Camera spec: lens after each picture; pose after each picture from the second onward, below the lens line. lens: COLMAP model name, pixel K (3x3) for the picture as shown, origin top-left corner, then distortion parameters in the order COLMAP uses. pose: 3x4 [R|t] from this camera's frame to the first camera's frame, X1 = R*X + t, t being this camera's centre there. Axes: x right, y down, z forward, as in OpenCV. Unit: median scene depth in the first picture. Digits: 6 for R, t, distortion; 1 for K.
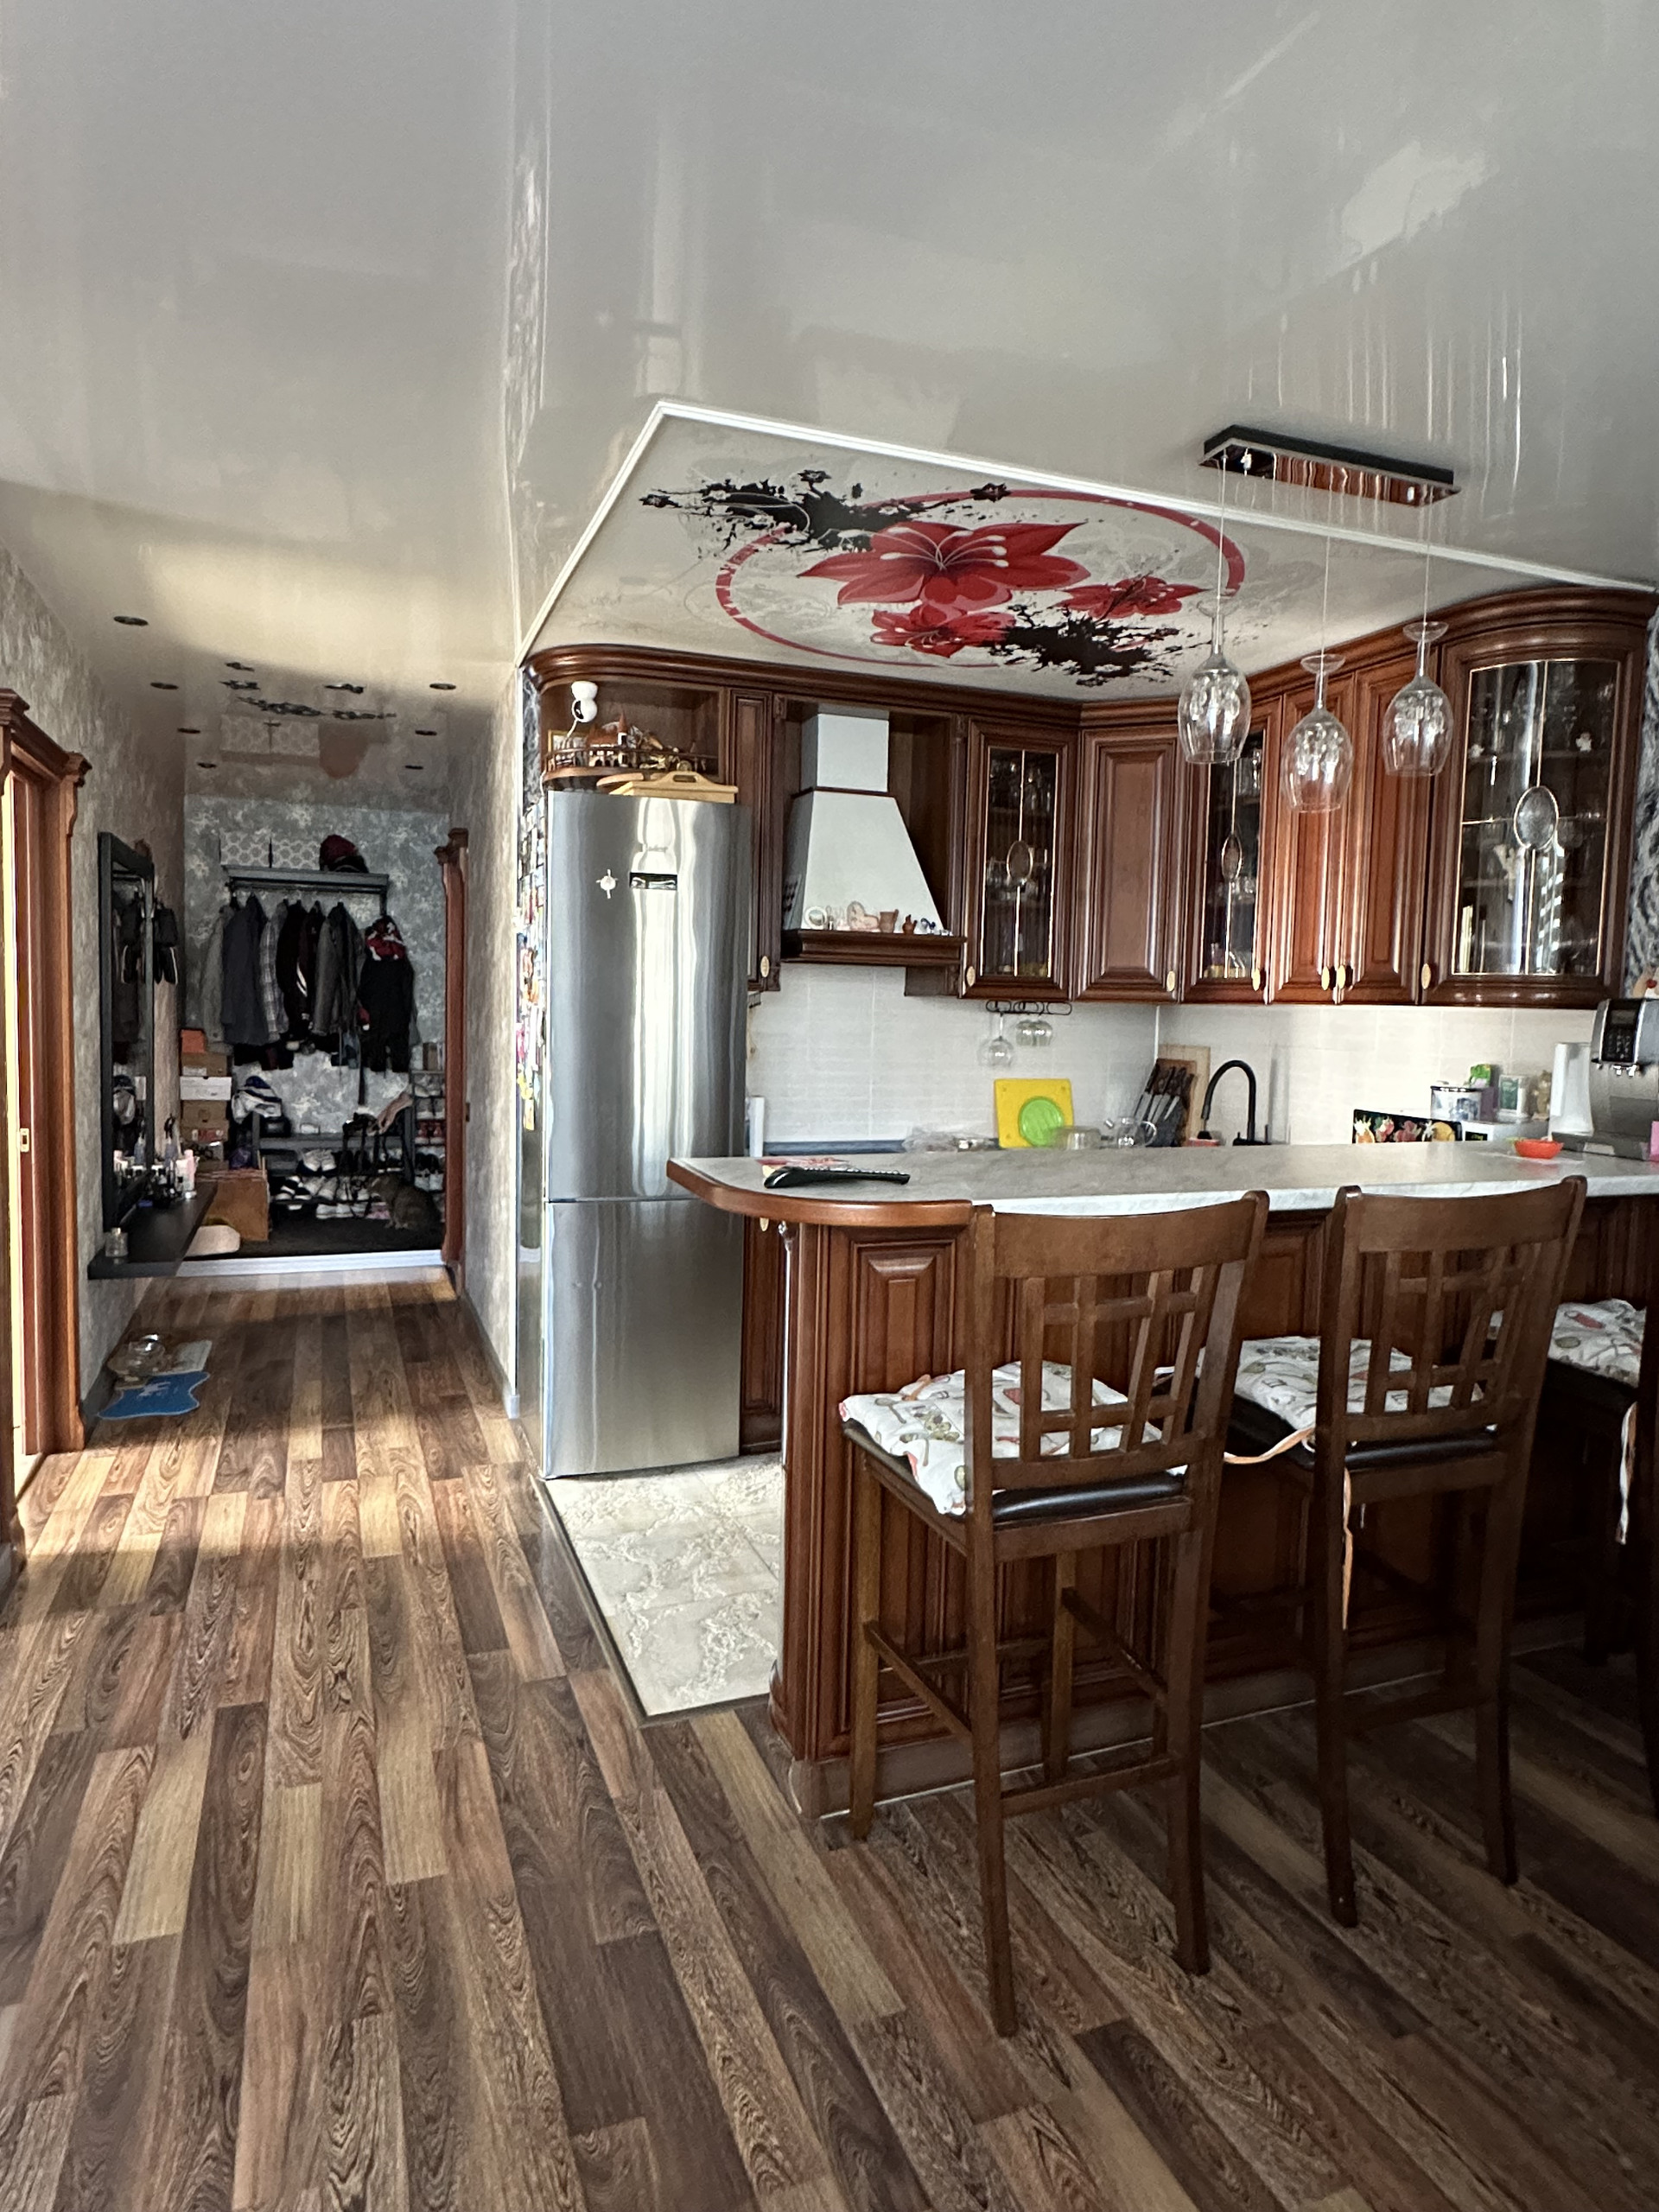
lens RADIAL K [[1302.5, 0, 830.6], [0, 1302.5, 1105.2], [0, 0, 1]] dist [-0.002434, 0.001026]
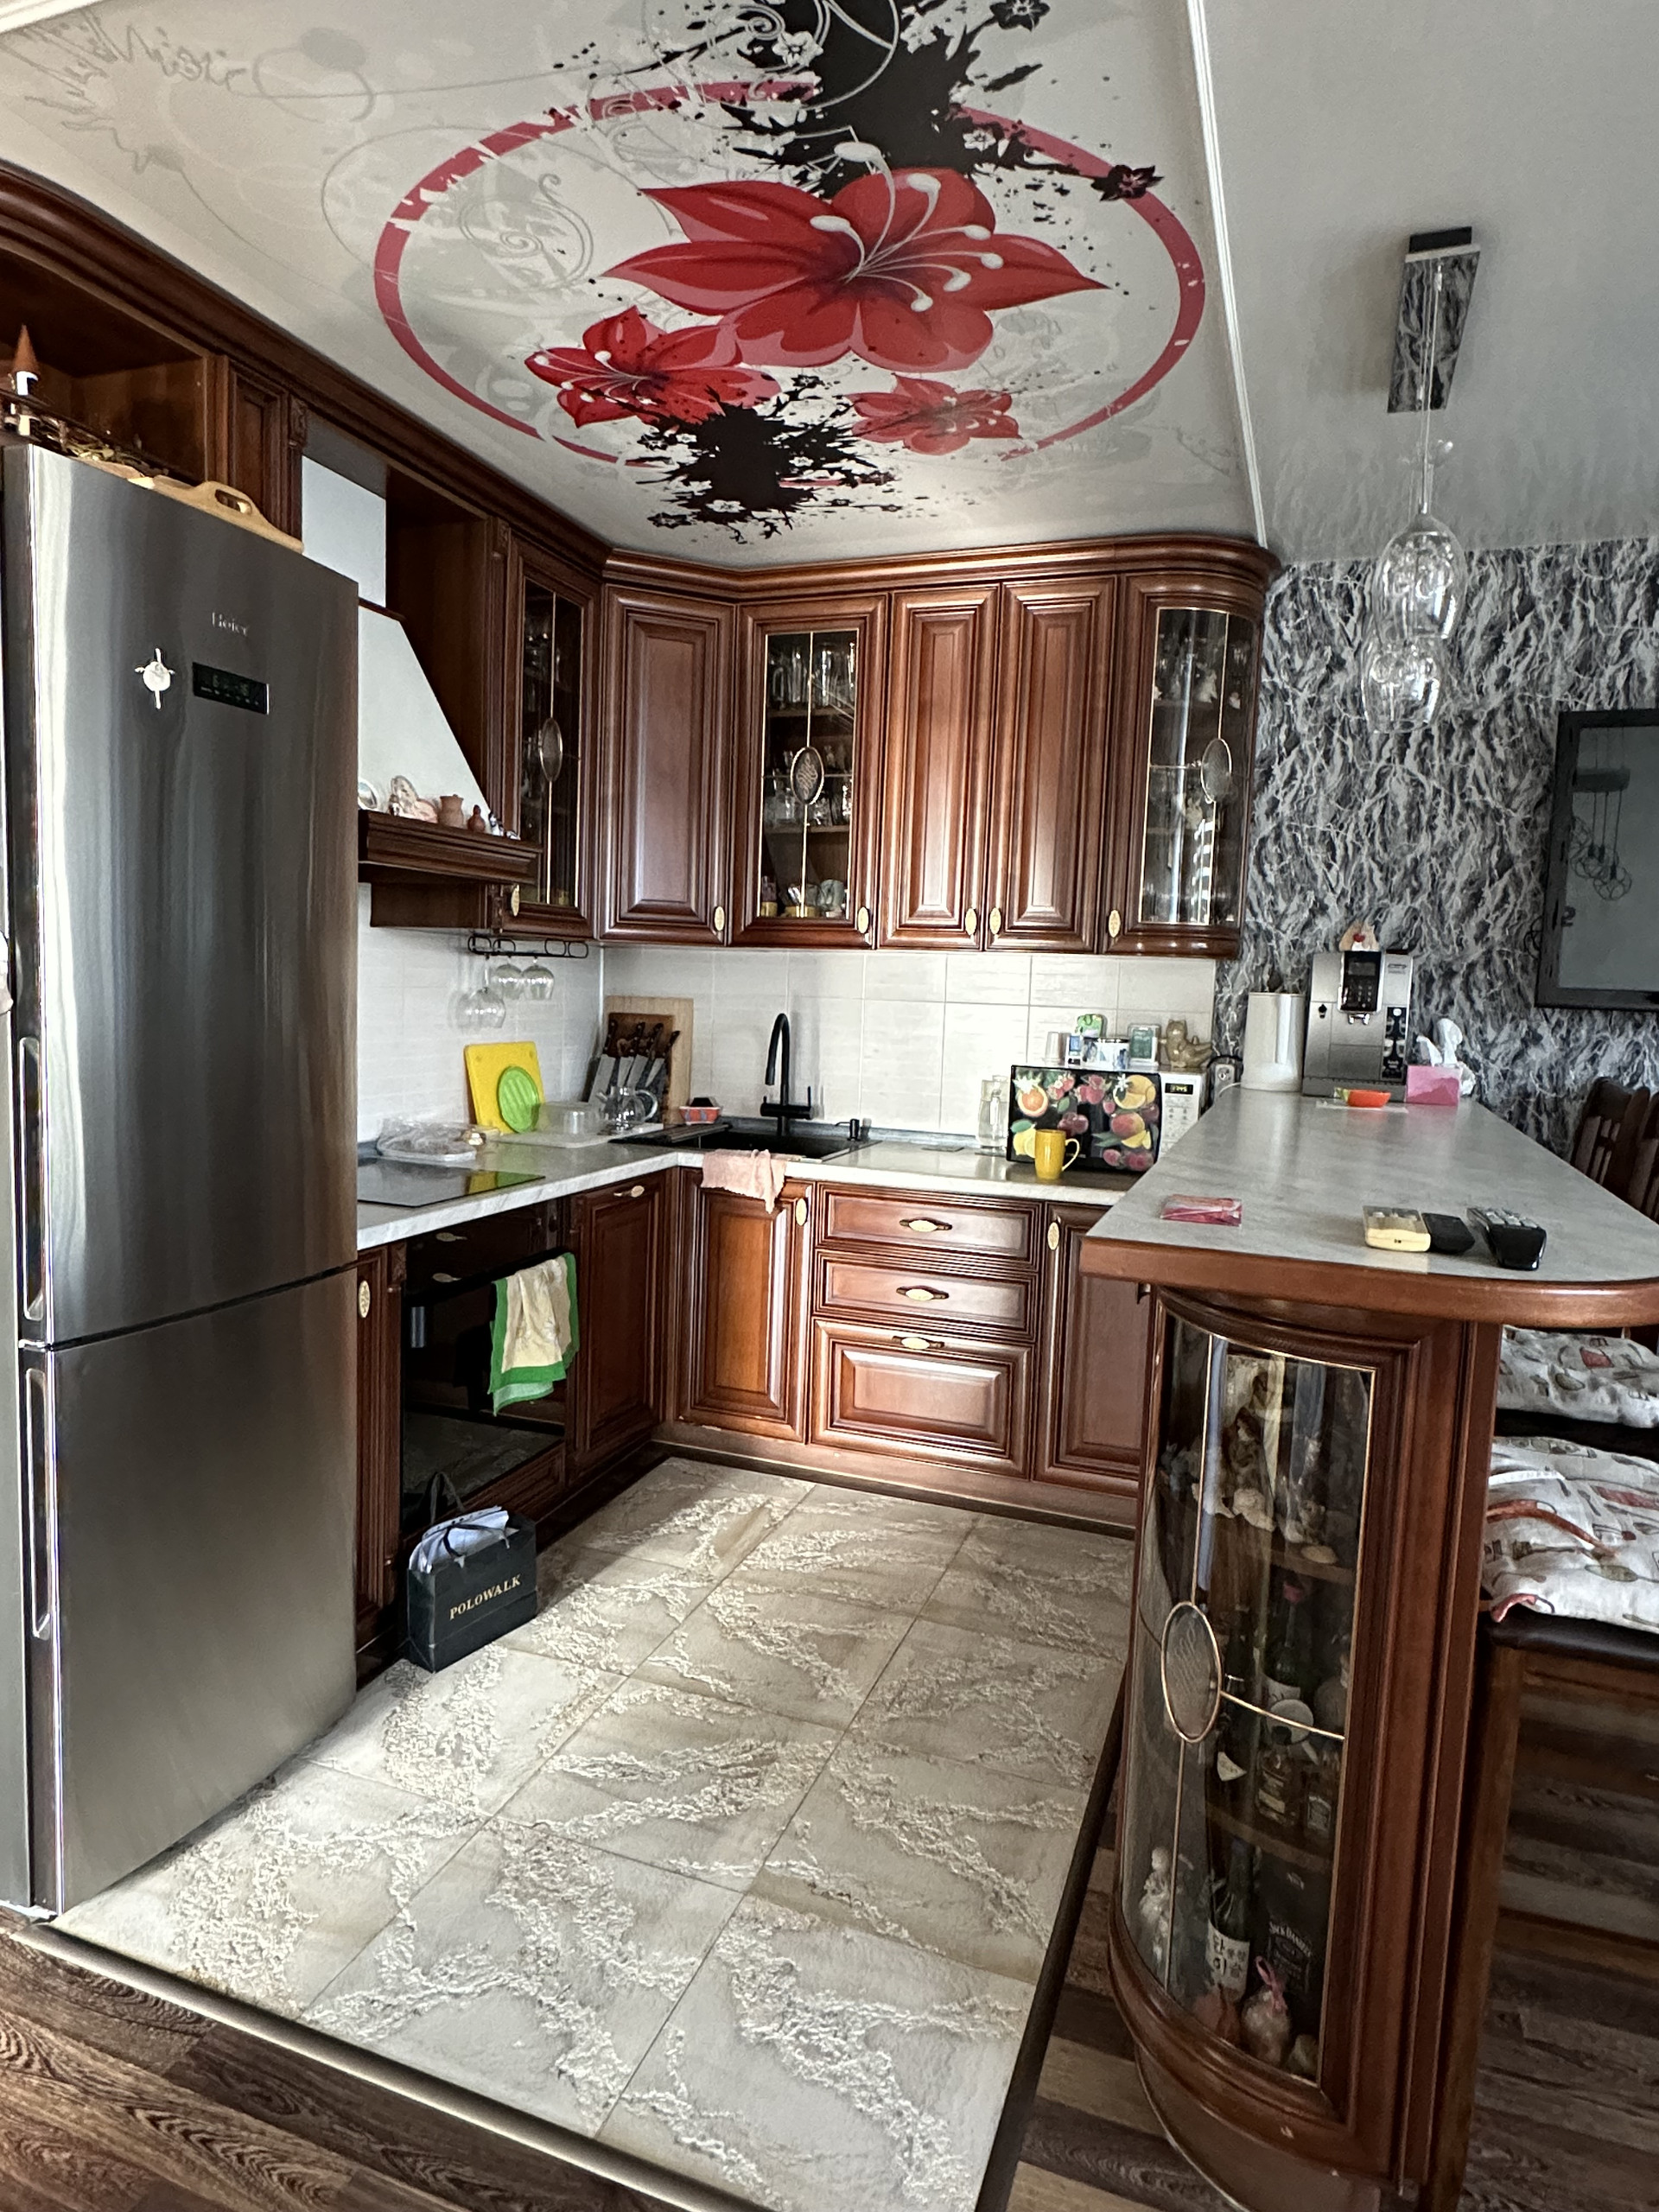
lens RADIAL K [[1302.5, 0, 829.4], [0, 1302.5, 1096.7], [0, 0, 1]] dist [-0.002434, 0.001026]
pose [[0.663120, -0.065013, 0.745684, -0.386583], [0.040030, 0.997875, 0.051402, -0.027876], [-0.747442, -0.004236, 0.664314, 0.498222]]
